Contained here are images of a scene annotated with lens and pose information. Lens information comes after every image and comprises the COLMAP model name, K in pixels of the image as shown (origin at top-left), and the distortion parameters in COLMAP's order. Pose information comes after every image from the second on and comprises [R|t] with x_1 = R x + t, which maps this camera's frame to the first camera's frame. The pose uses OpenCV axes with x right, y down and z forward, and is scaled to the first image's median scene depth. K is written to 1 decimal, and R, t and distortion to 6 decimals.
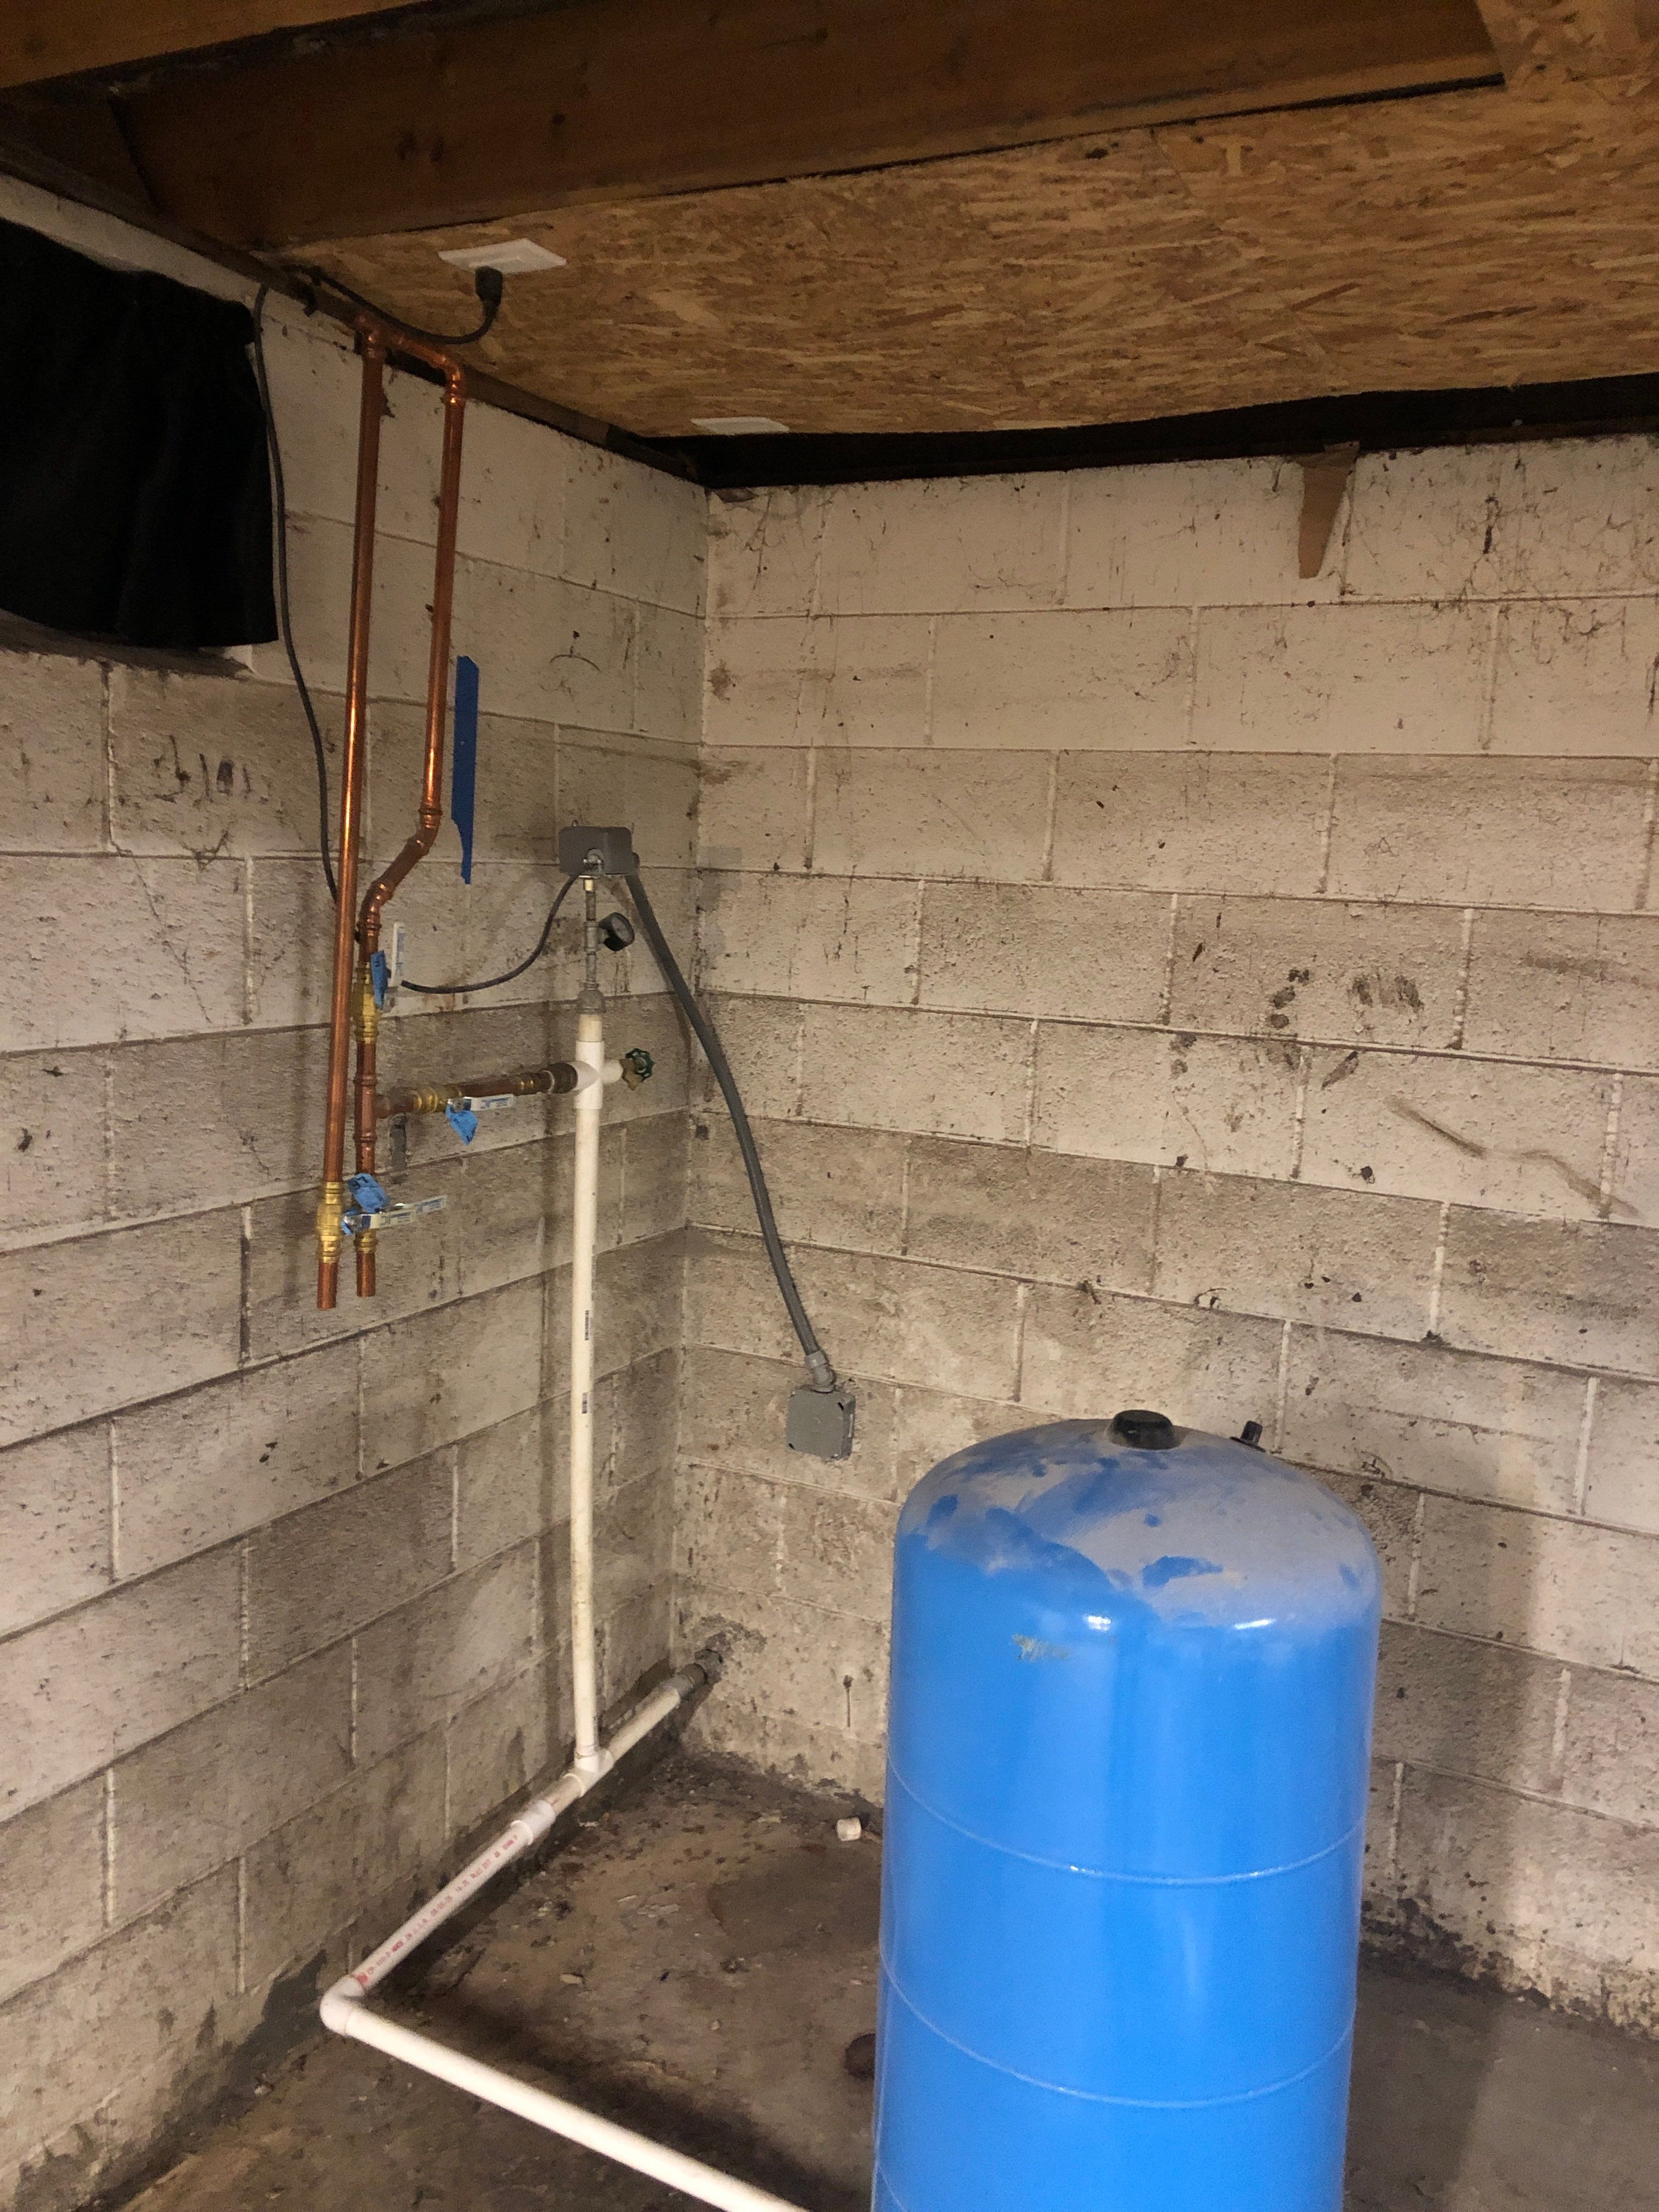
lens RADIAL K [[1788.2, 0, 829.5], [0, 1788.2, 1106.0], [0, 0, 1]] dist [0.040760, -0.053822]
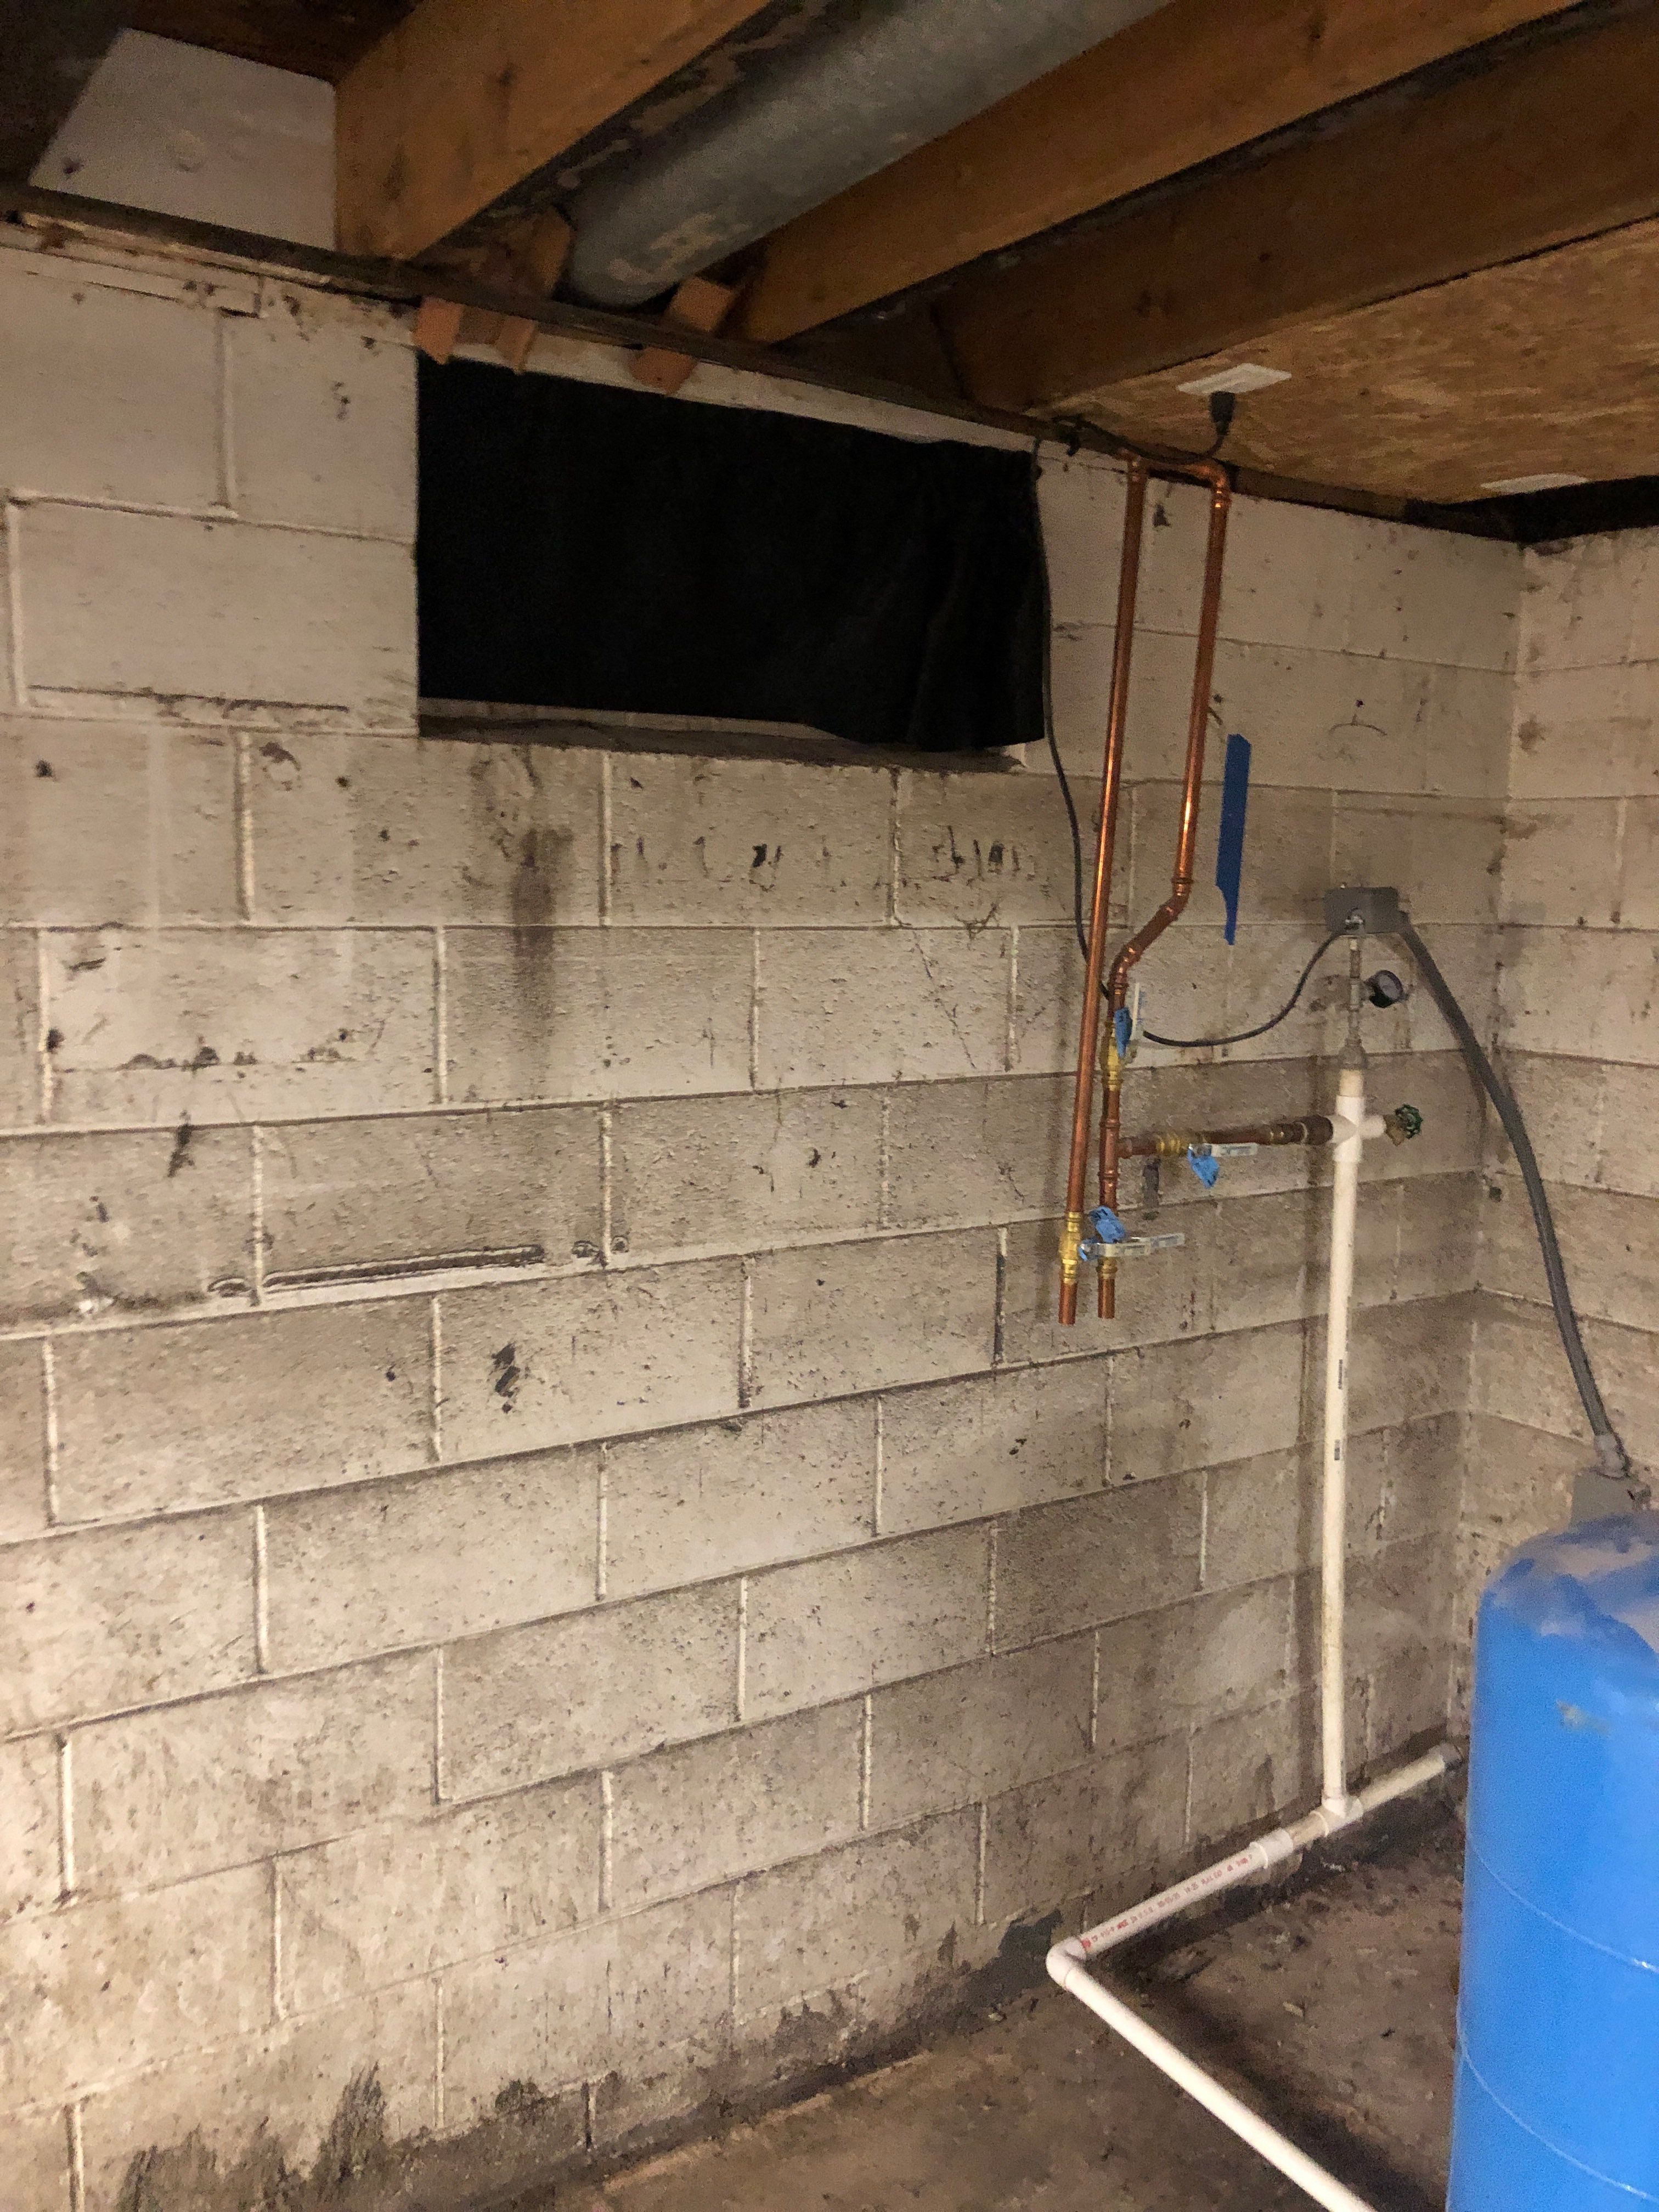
lens RADIAL K [[1788.2, 0, 829.5], [0, 1788.2, 1106.0], [0, 0, 1]] dist [0.040760, -0.053822]
pose [[0.865633, 0.038957, -0.499161, 0.131086], [-0.053362, 0.998468, -0.014614, 0.000458], [0.497827, 0.039287, 0.866386, -0.045056]]
